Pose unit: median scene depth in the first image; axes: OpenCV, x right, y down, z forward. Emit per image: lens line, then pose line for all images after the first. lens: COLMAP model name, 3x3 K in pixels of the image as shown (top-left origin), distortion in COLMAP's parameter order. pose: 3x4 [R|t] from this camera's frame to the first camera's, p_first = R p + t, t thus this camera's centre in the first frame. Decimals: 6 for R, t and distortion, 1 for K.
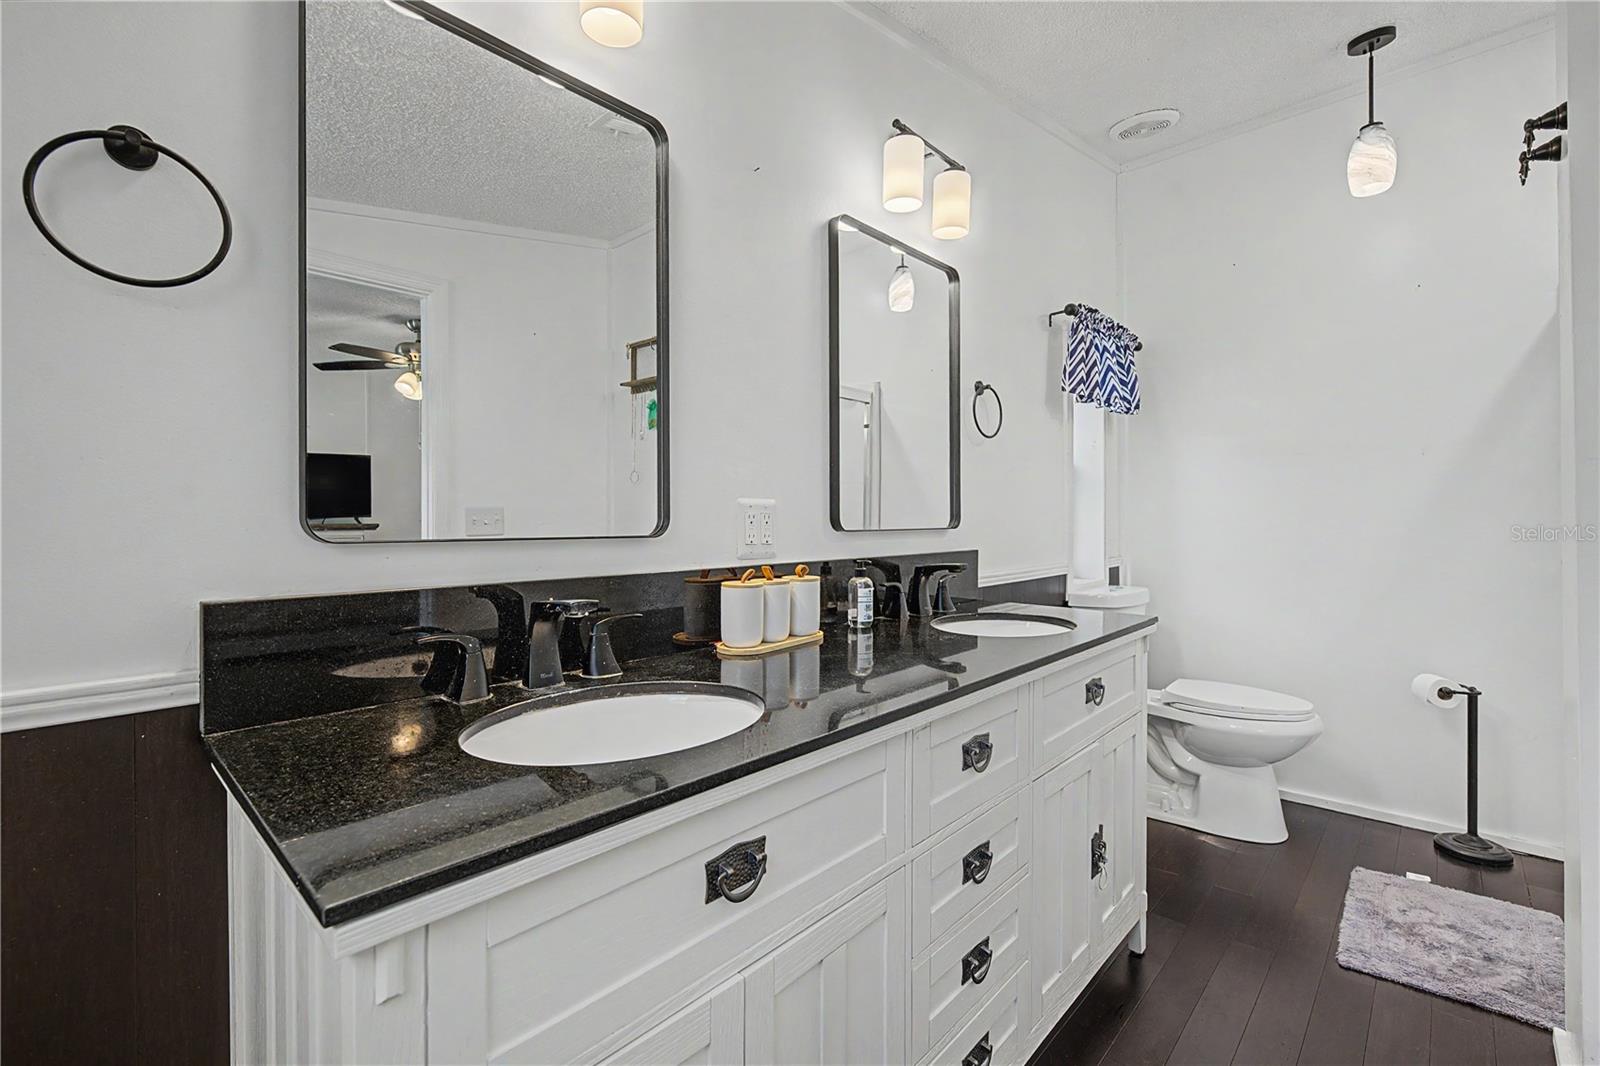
lens RADIAL K [[695.8, 0, 801.6], [0, 695.8, 528.1], [0, 0, 1]] dist [-0.001614, -0.000107]
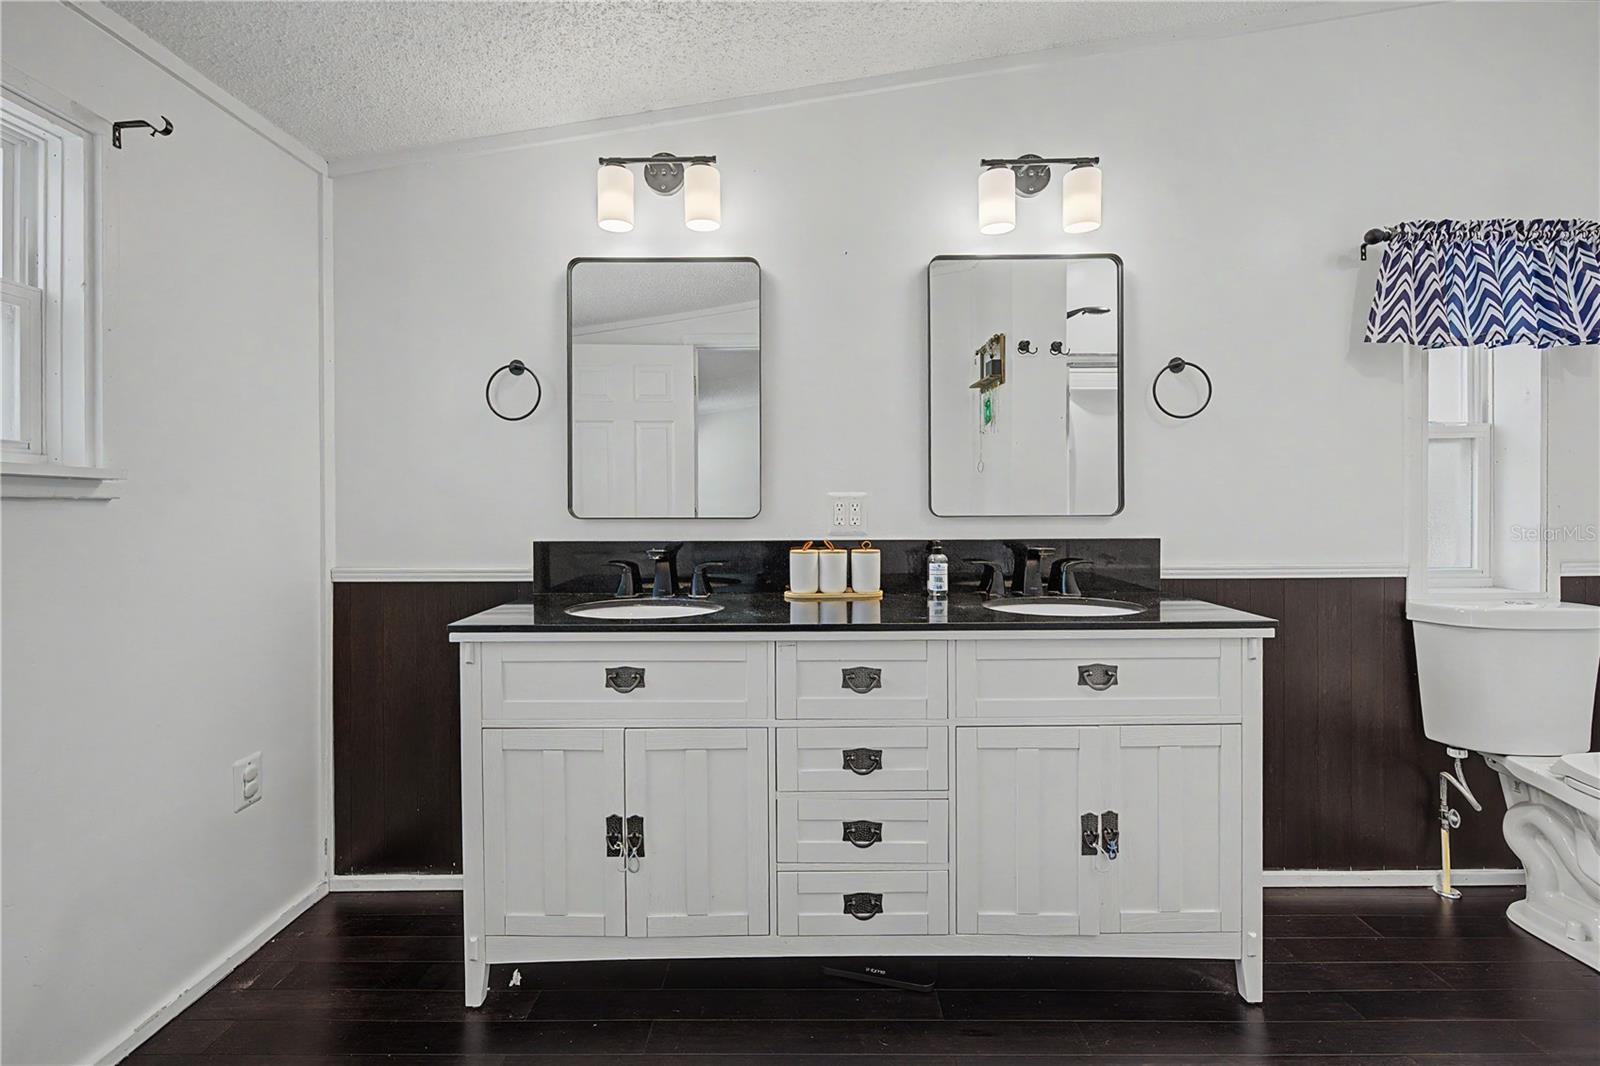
lens RADIAL K [[695.8, 0, 795.4], [0, 695.8, 519.2], [0, 0, 1]] dist [-0.001614, -0.000107]
pose [[0.680837, 0.007194, -0.732399, 0.883890], [-0.005979, 0.999973, 0.004264, 0.005596], [0.732410, 0.001476, 0.680862, -0.012355]]
